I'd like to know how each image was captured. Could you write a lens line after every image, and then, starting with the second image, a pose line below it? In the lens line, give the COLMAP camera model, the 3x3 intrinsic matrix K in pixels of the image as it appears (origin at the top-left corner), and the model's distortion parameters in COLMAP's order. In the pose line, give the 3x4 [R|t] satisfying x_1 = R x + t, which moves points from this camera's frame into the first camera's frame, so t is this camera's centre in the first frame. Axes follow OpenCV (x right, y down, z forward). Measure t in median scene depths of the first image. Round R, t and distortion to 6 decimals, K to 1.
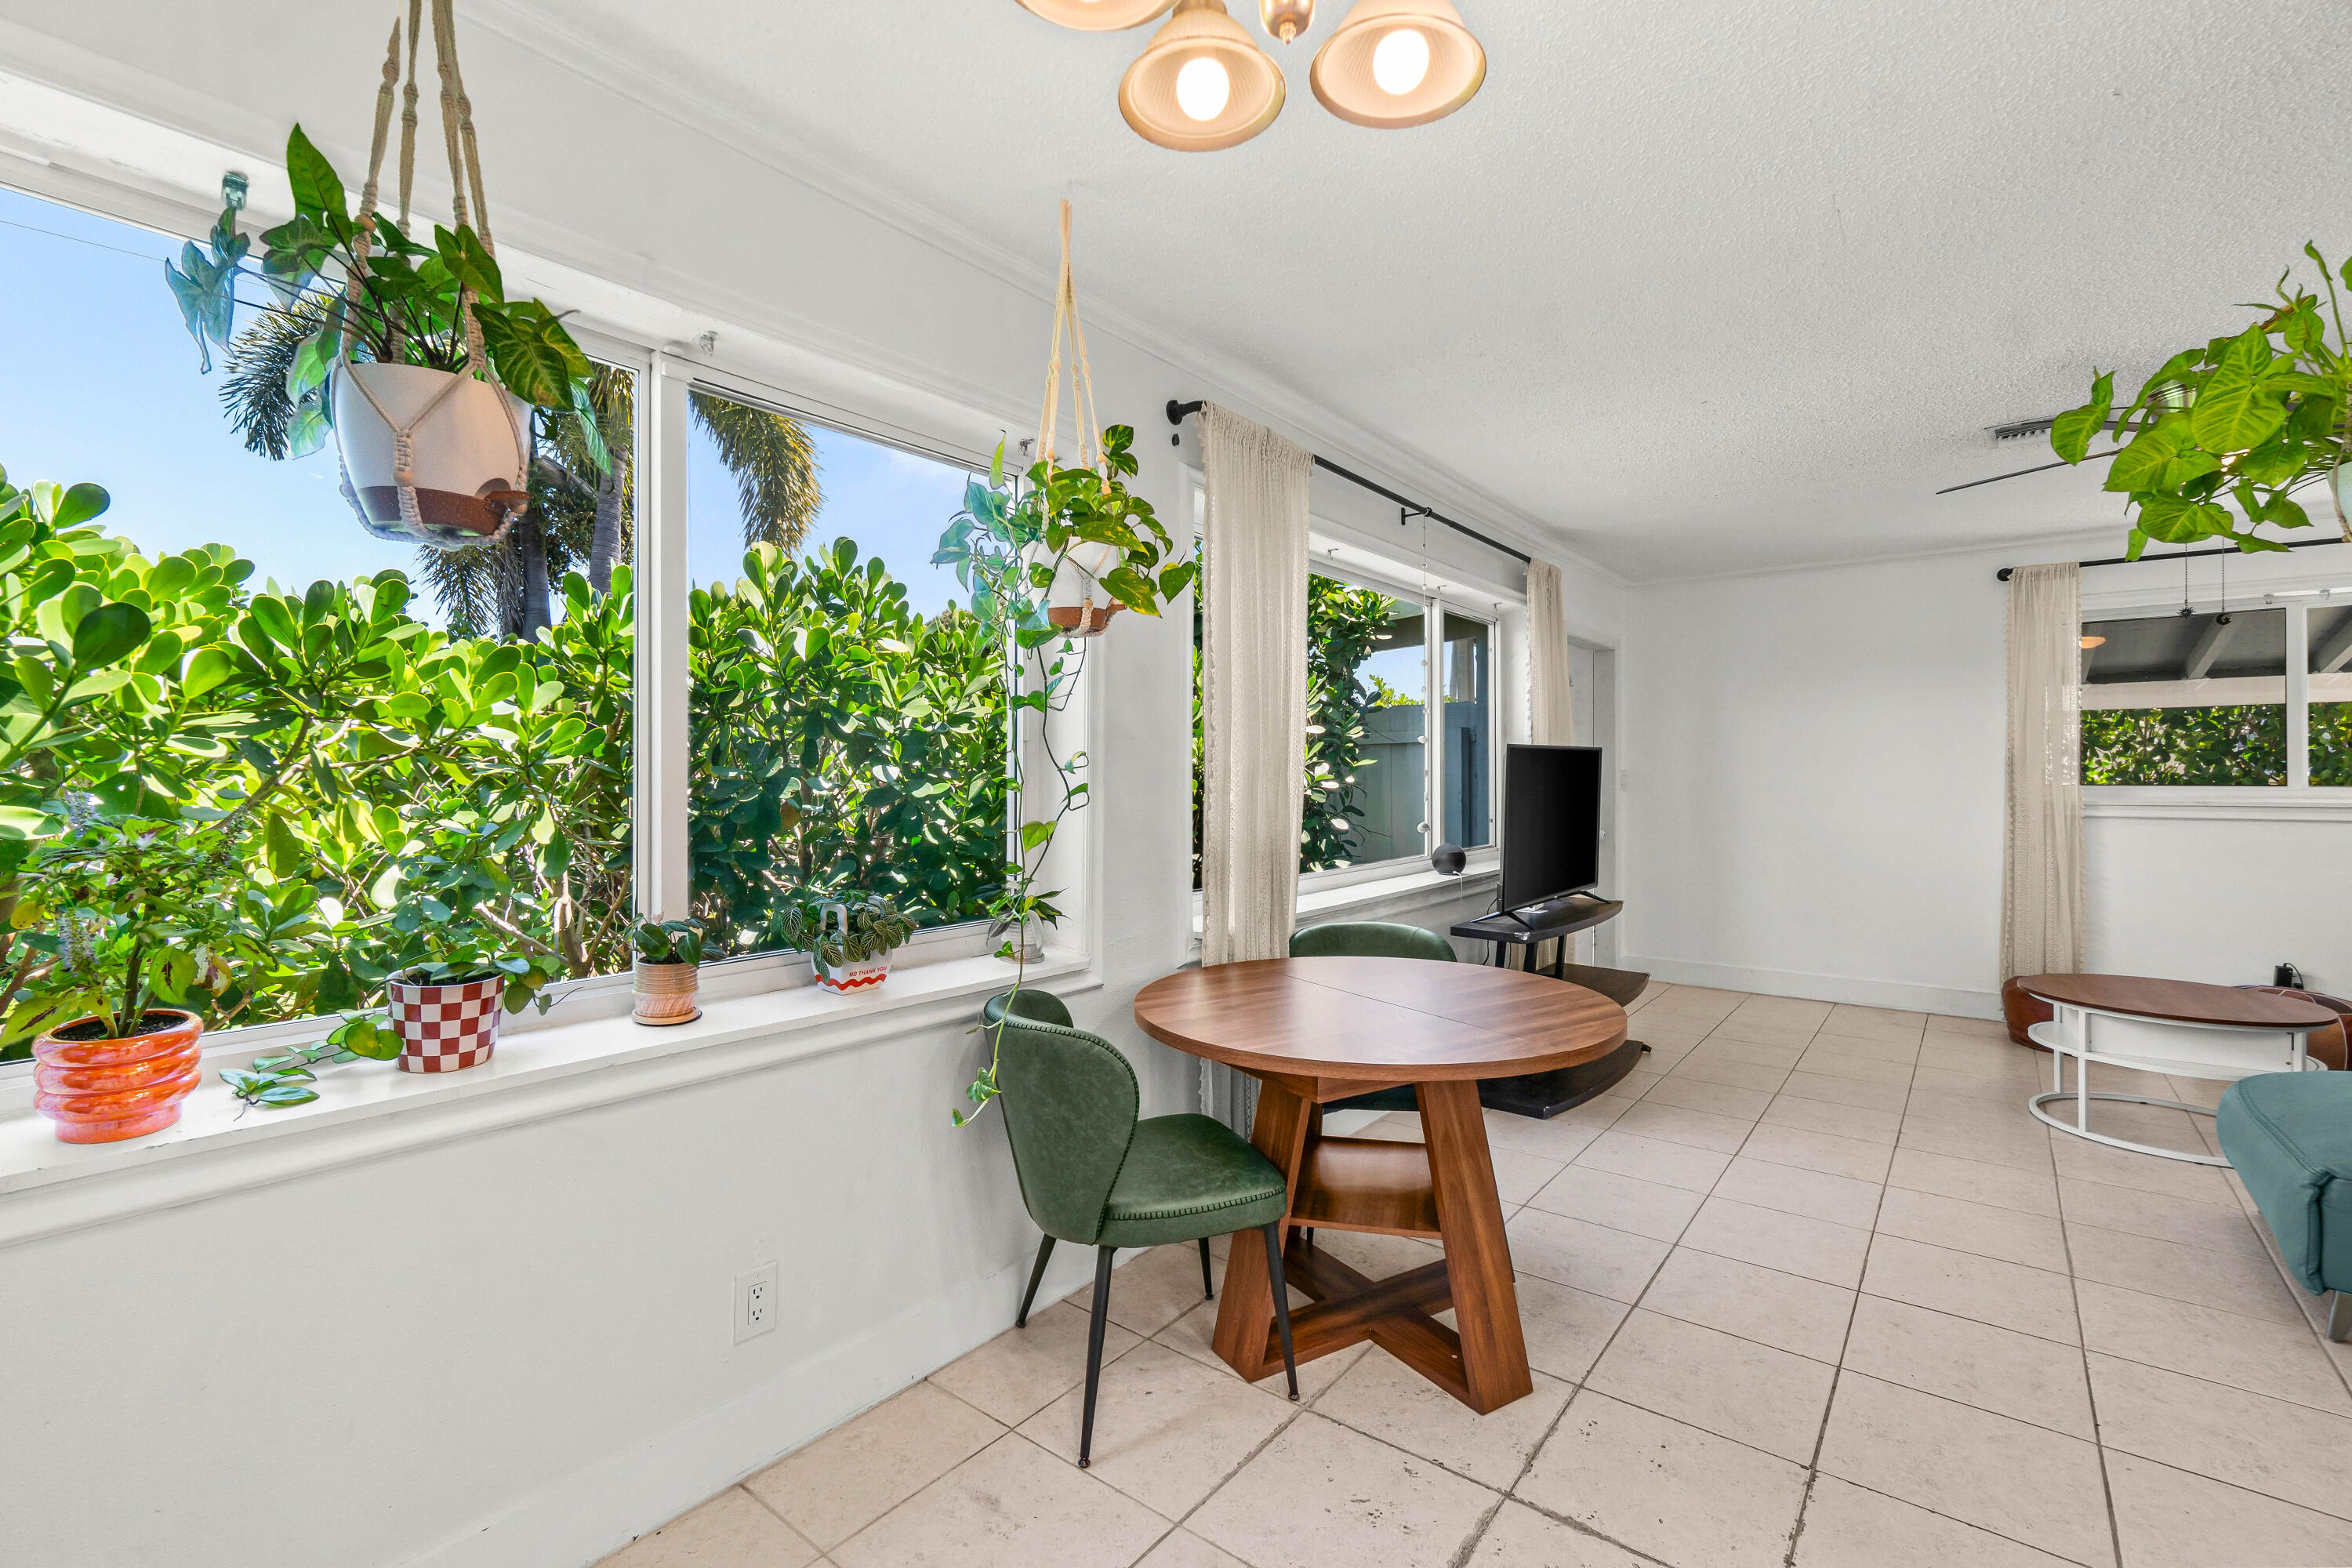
lens RADIAL K [[1041.9, 0, 1180.1], [0, 1041.9, 773.2], [0, 0, 1]] dist [0.001384, 0.000408]
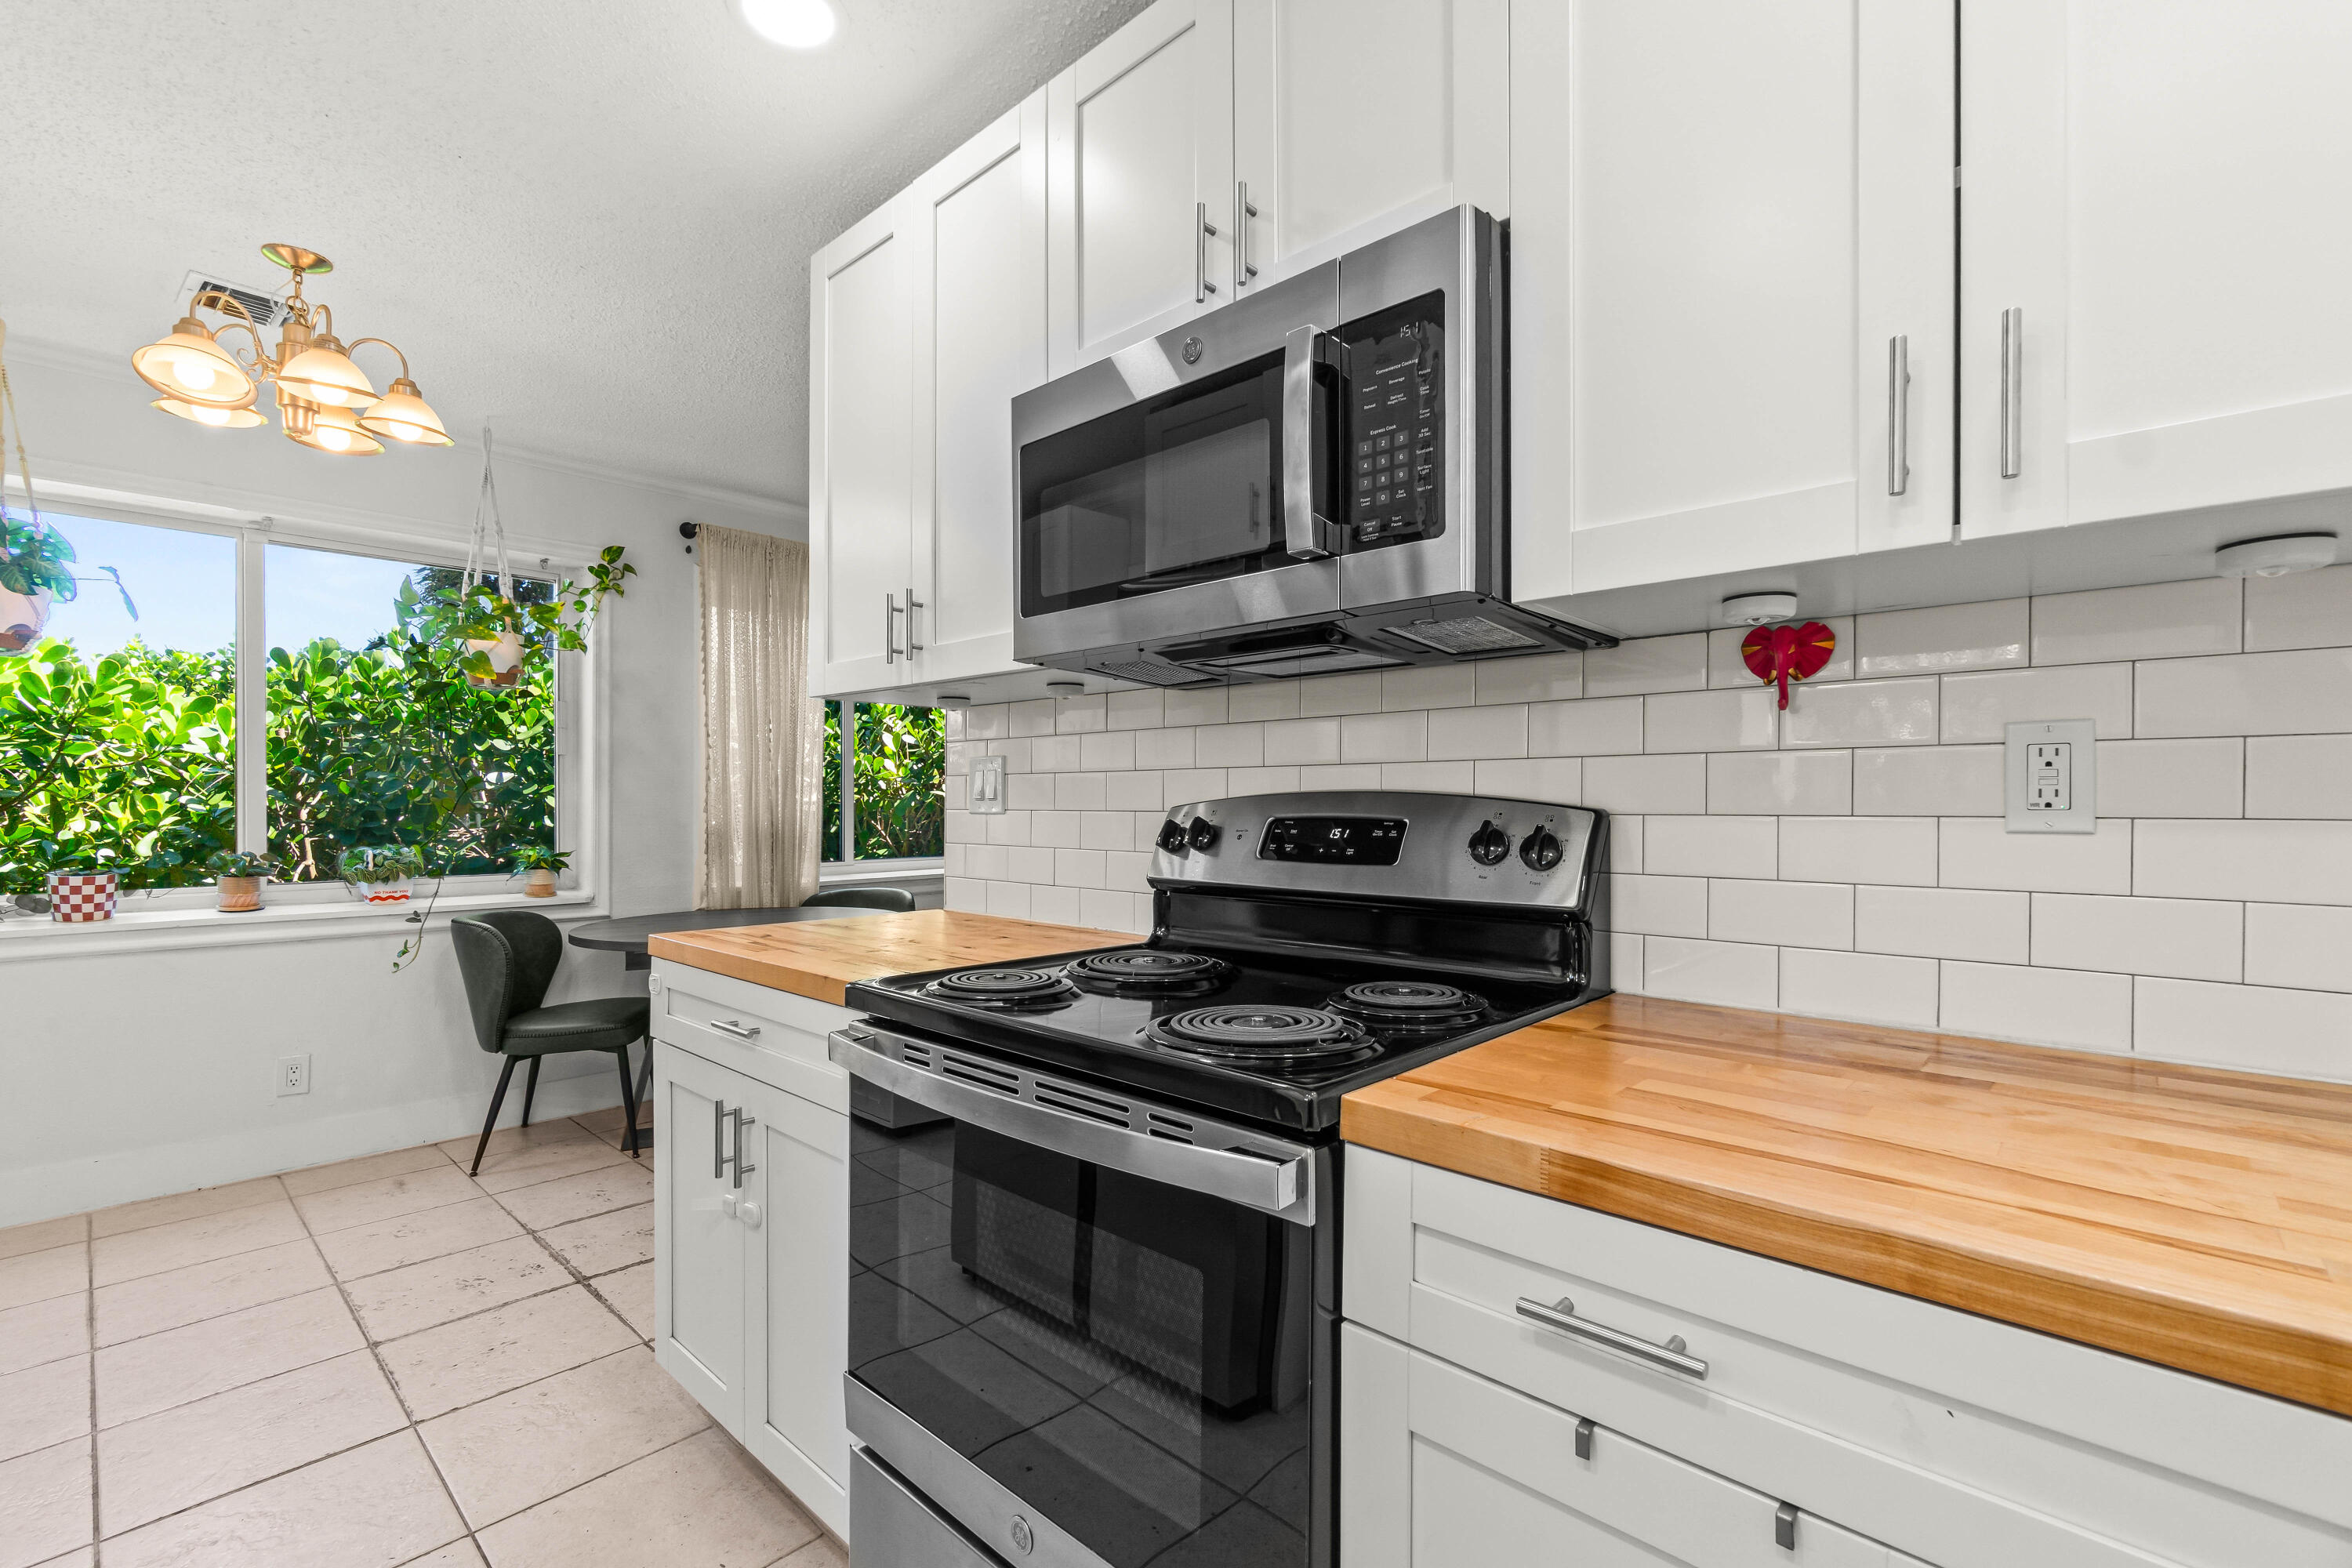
lens RADIAL K [[1029.4, 0, 1169.6], [0, 1029.4, 808.2], [0, 0, 1]] dist [-0.001706, -0.000533]
pose [[0.996067, -0.003506, -0.088535, 1.133818], [0.003529, 0.999994, 0.000101, 0.065035], [0.088534, -0.000413, 0.996073, -0.541746]]
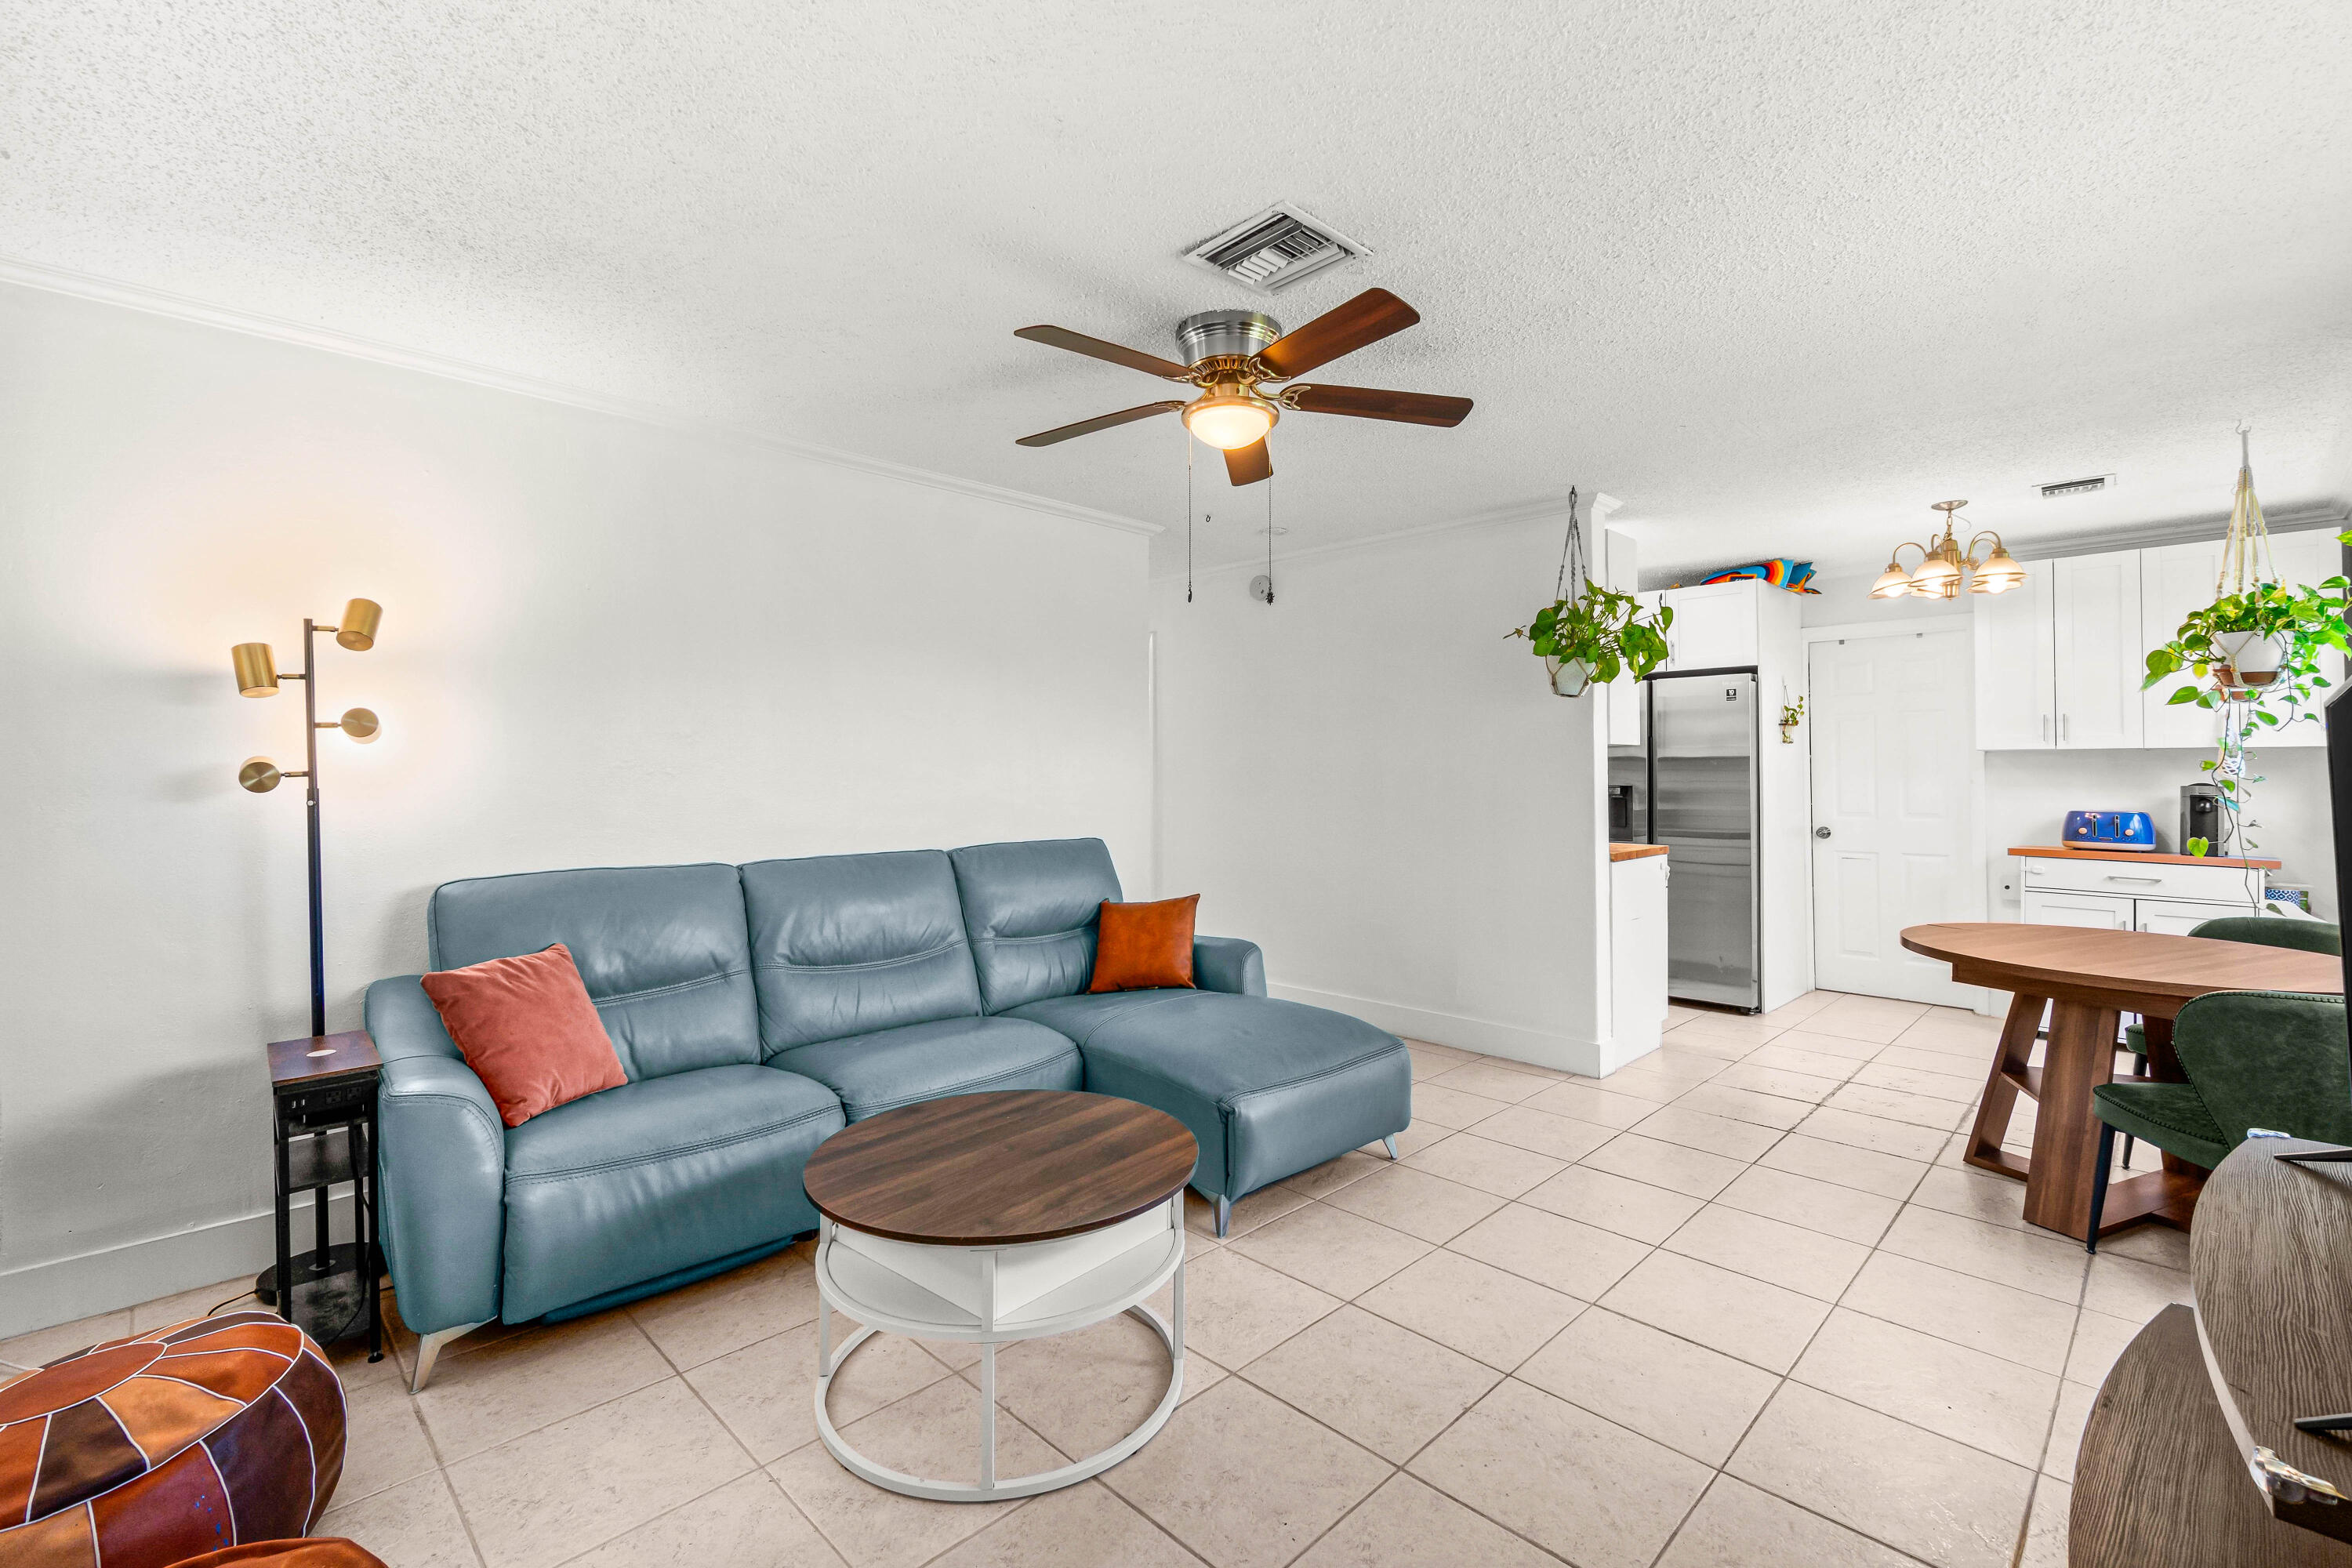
lens RADIAL K [[1041.9, 0, 1180.1], [0, 1041.9, 773.2], [0, 0, 1]] dist [0.001384, 0.000408]
pose [[-0.992496, 0.001710, 0.122264, 1.399719], [0.000769, 0.999970, -0.007745, 0.016085], [-0.122274, -0.007593, -0.992467, 2.853271]]
